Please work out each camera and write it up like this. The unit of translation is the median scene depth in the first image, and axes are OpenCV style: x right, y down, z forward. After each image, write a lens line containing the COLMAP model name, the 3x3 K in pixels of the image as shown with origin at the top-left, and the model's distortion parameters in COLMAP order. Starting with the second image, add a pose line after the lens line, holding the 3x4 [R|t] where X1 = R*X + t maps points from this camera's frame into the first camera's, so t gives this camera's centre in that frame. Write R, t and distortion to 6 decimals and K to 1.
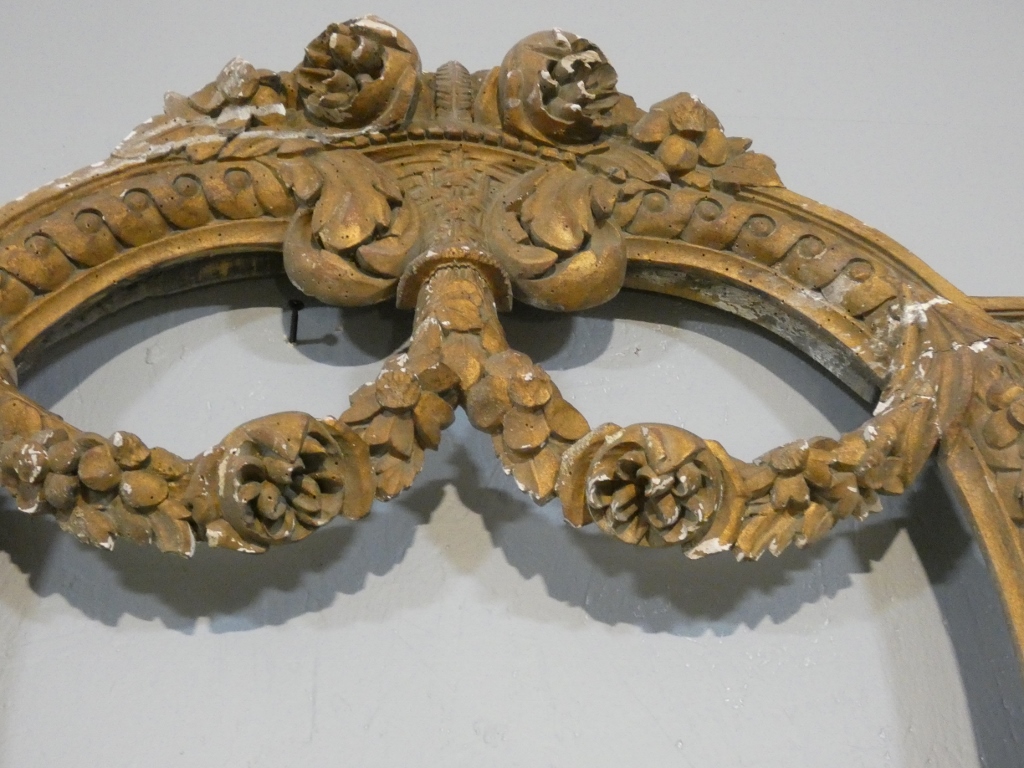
lens RADIAL K [[1332.6, 0, 516.1], [0, 1332.6, 388.9], [0, 0, 1]] dist [0.024570, 0.000000]
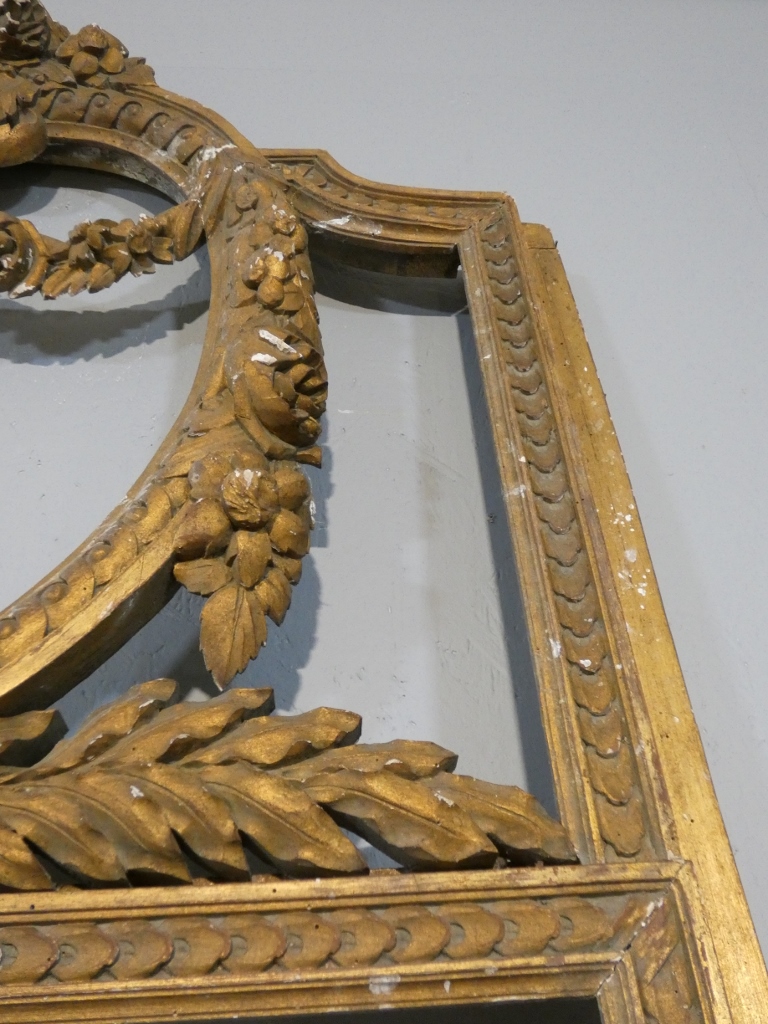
lens RADIAL K [[957.7, 0, 382.1], [0, 957.7, 506.8], [0, 0, 1]] dist [-0.010900, 0.000000]
pose [[0.999733, -0.021319, -0.008914, 0.469421], [0.021963, 0.996560, 0.079915, 0.241152], [0.007180, -0.080089, 0.996762, -0.079100]]
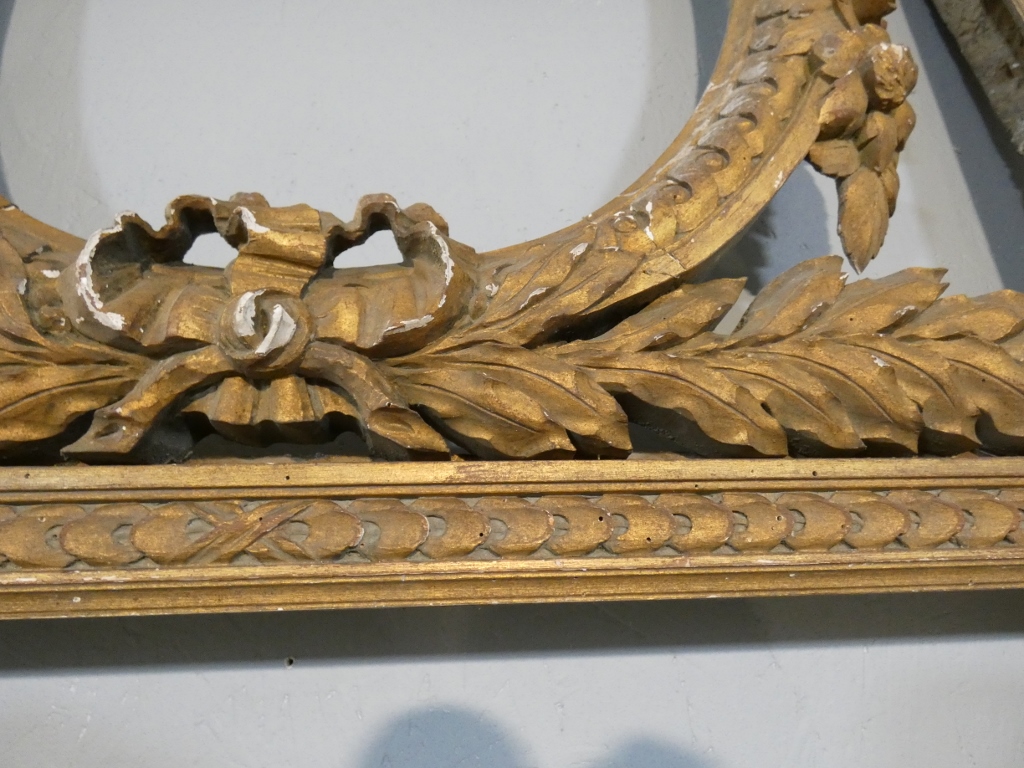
lens RADIAL K [[599.6, 0, 513.4], [0, 599.6, 382.1], [0, 0, 1]] dist [-0.002127, -0.006011]
pose [[0.999732, 0.023137, 0.000092, 0.114050], [-0.021809, 0.940994, 0.337721, 0.352841], [0.007727, -0.337633, 0.941246, 0.148858]]
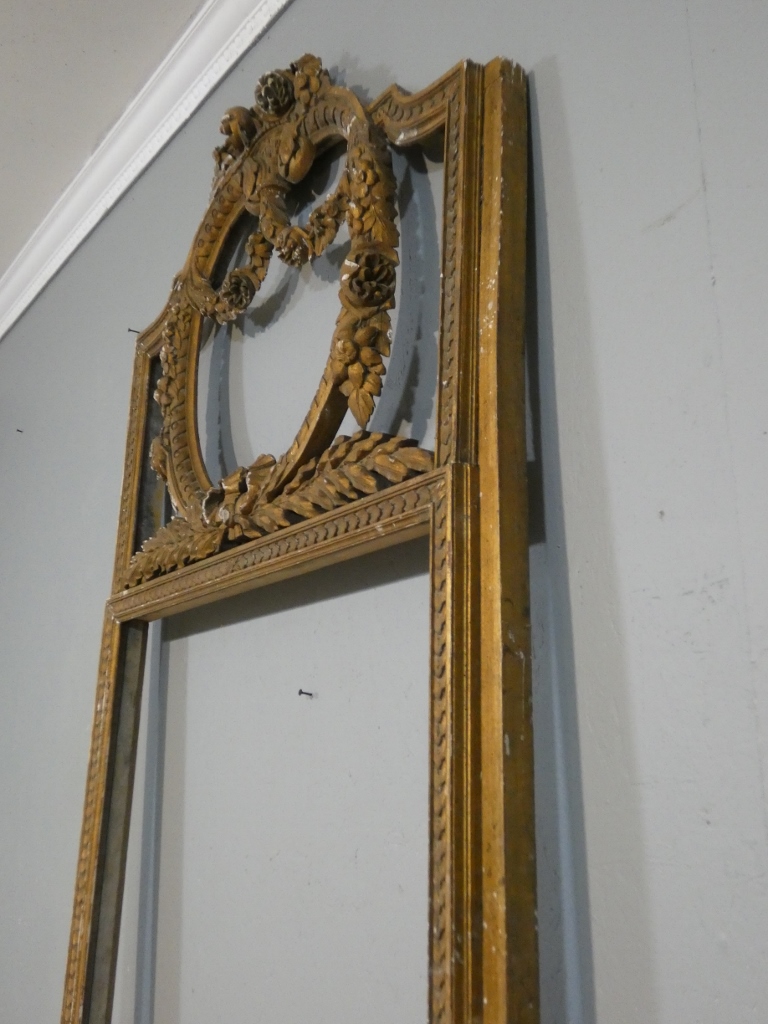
lens RADIAL K [[957.7, 0, 383.5], [0, 957.7, 518.2], [0, 0, 1]] dist [-0.010900, 0.000000]
pose [[0.545486, -0.172008, -0.820279, 1.684197], [0.535153, 0.824709, 0.182940, 0.257864], [0.645024, -0.538766, 0.541918, -0.380385]]
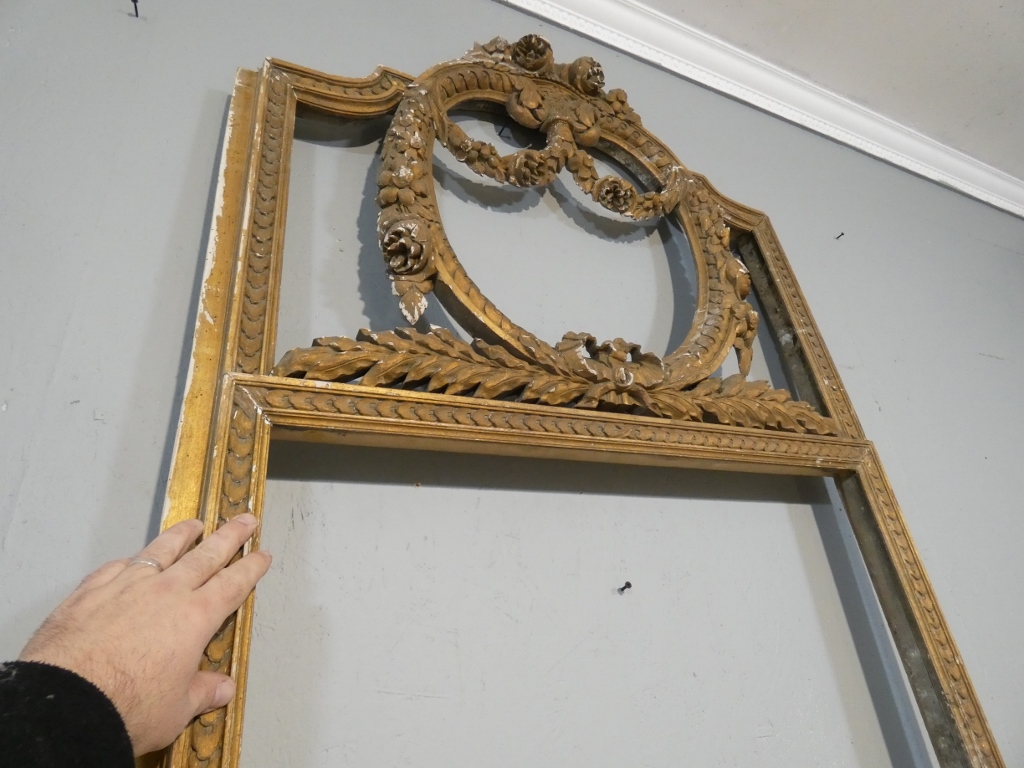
lens RADIAL K [[599.6, 0, 508.2], [0, 599.6, 382.0], [0, 0, 1]] dist [-0.002127, -0.006011]
pose [[0.939560, 0.126479, 0.318166, -0.557576], [-0.193486, 0.962798, 0.188637, 0.272998], [-0.282471, -0.238797, 0.929078, -0.516904]]
